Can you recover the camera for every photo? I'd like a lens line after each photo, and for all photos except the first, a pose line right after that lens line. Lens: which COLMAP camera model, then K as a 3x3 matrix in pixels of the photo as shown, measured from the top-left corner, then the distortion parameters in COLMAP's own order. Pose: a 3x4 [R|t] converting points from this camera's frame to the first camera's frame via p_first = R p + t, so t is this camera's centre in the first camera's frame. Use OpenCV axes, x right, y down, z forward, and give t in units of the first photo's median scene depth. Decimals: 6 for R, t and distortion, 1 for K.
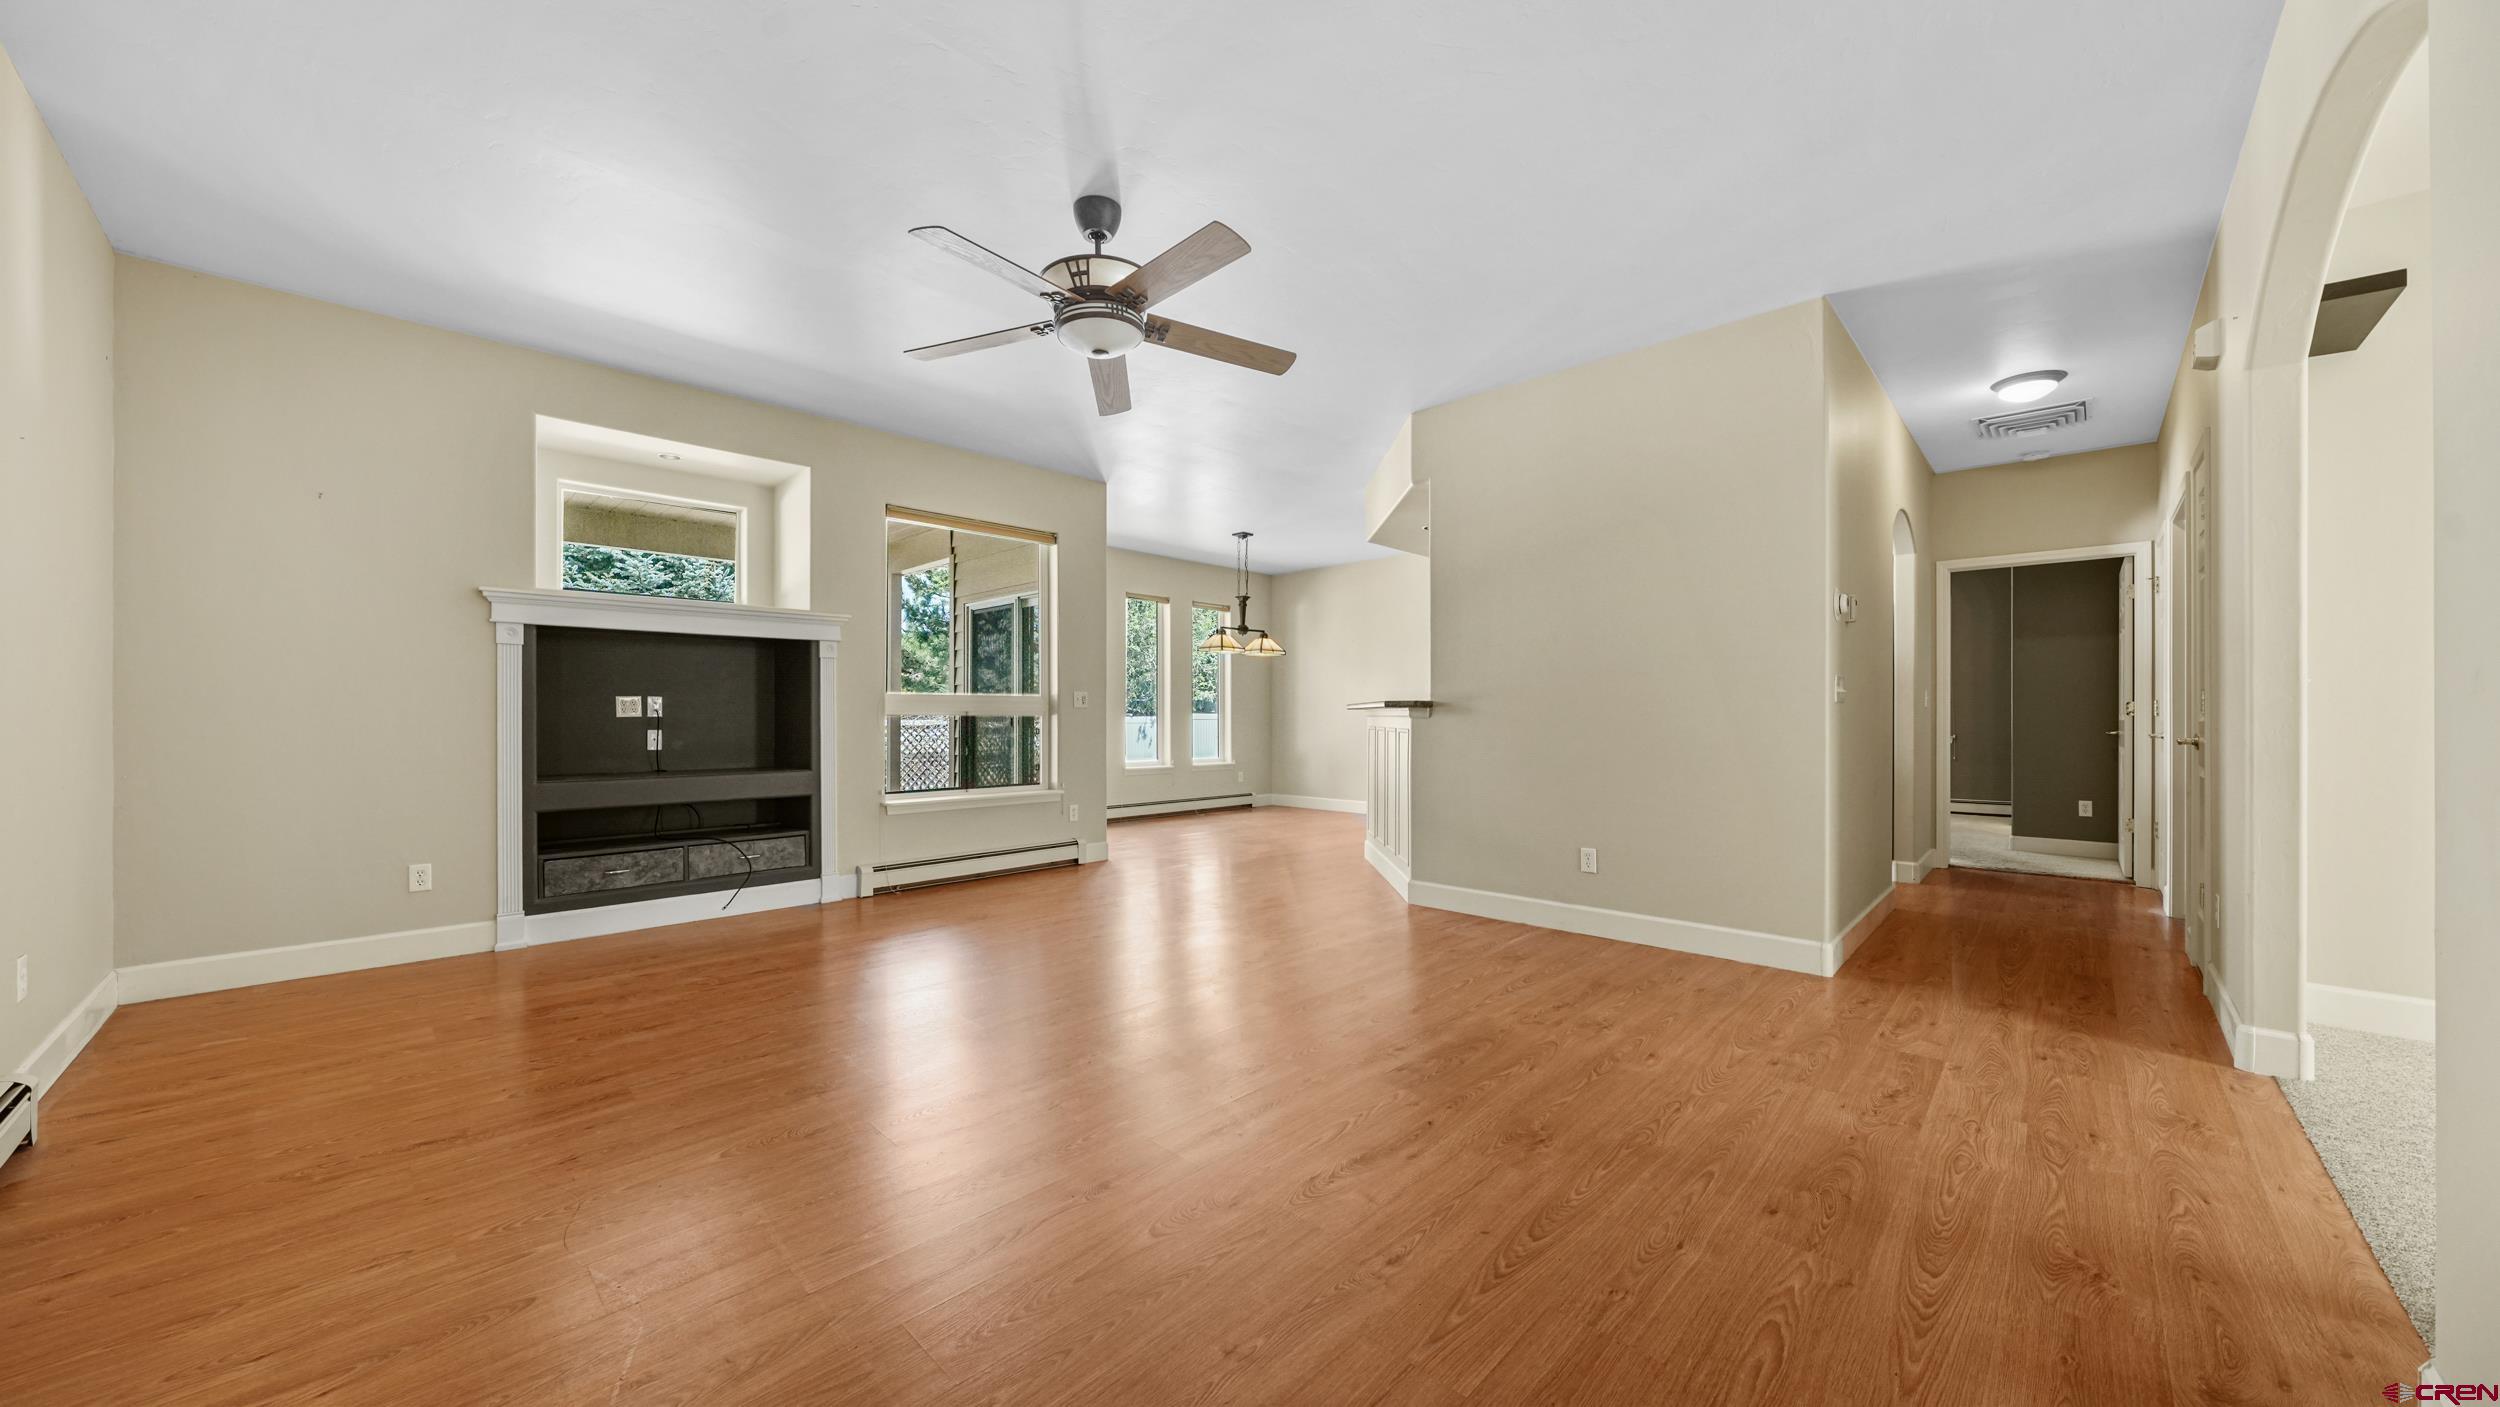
lens RADIAL K [[858.4, 0, 1255.1], [0, 858.4, 711.2], [0, 0, 1]] dist [-0.009285, 0.000103]
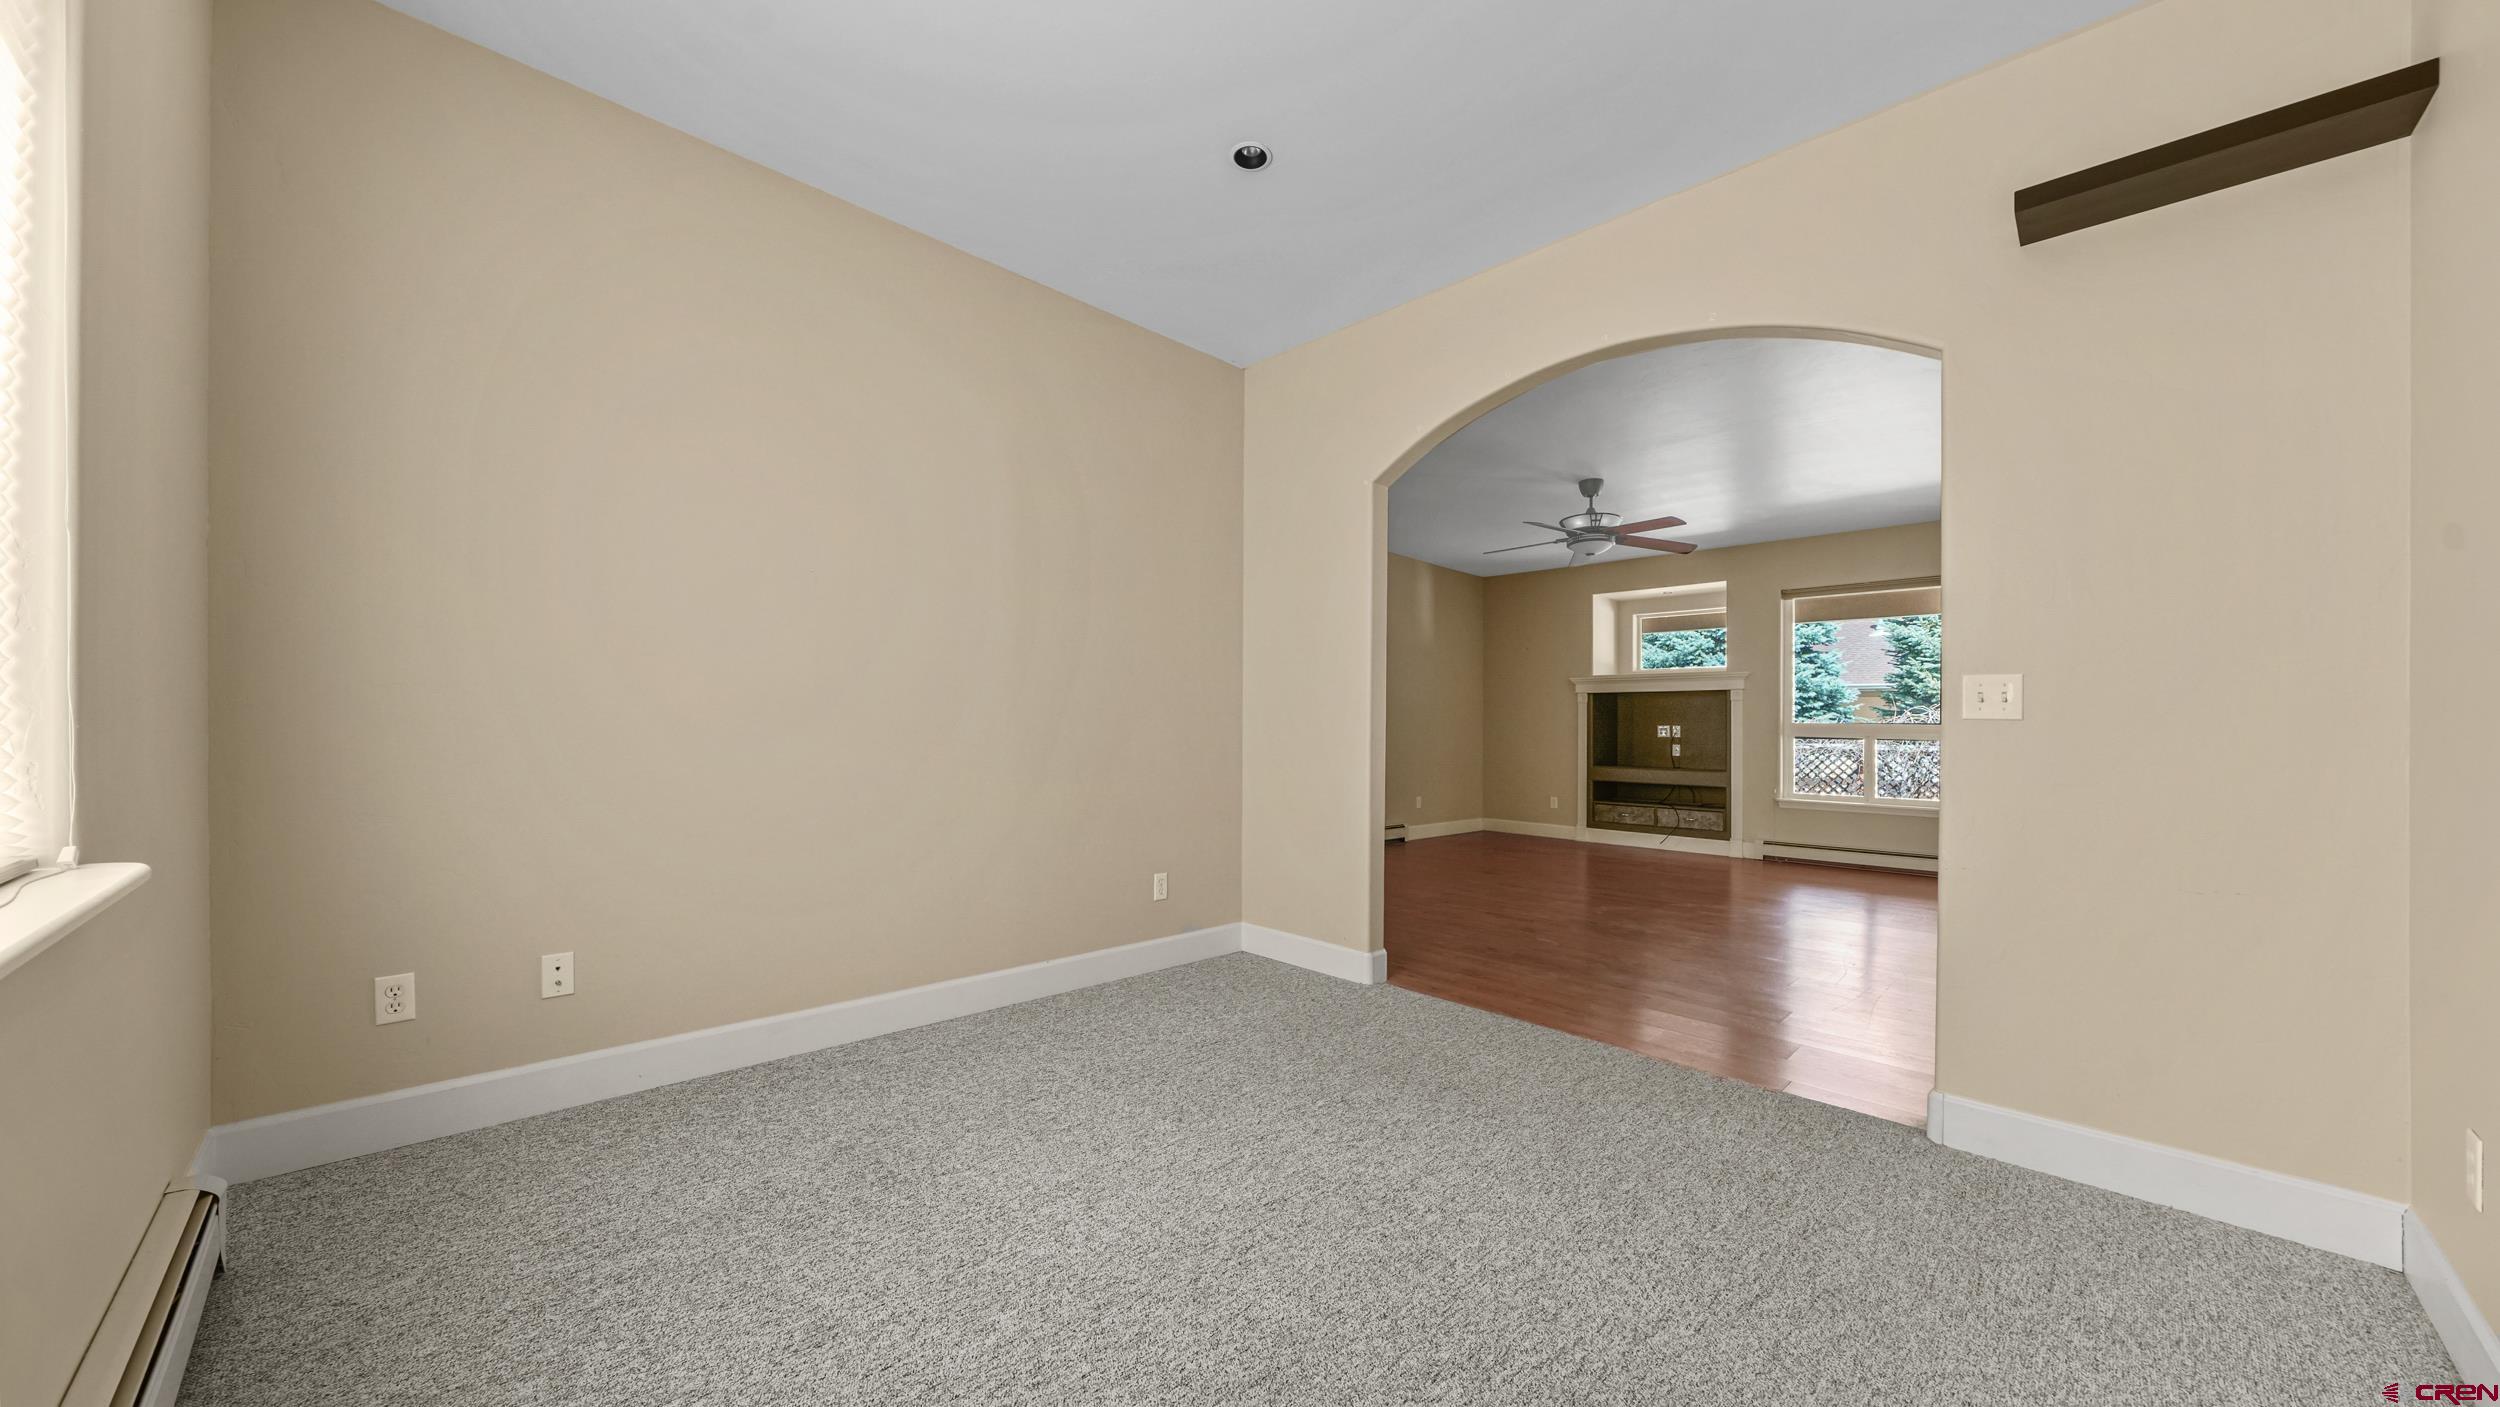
lens RADIAL K [[858.4, 0, 1247.3], [0, 858.4, 721.8], [0, 0, 1]] dist [-0.009285, 0.000103]
pose [[-0.044683, -0.007682, -0.998972, 1.132970], [-0.006428, 0.999952, -0.007402, -0.006221], [0.998981, 0.006090, -0.044730, 0.190083]]
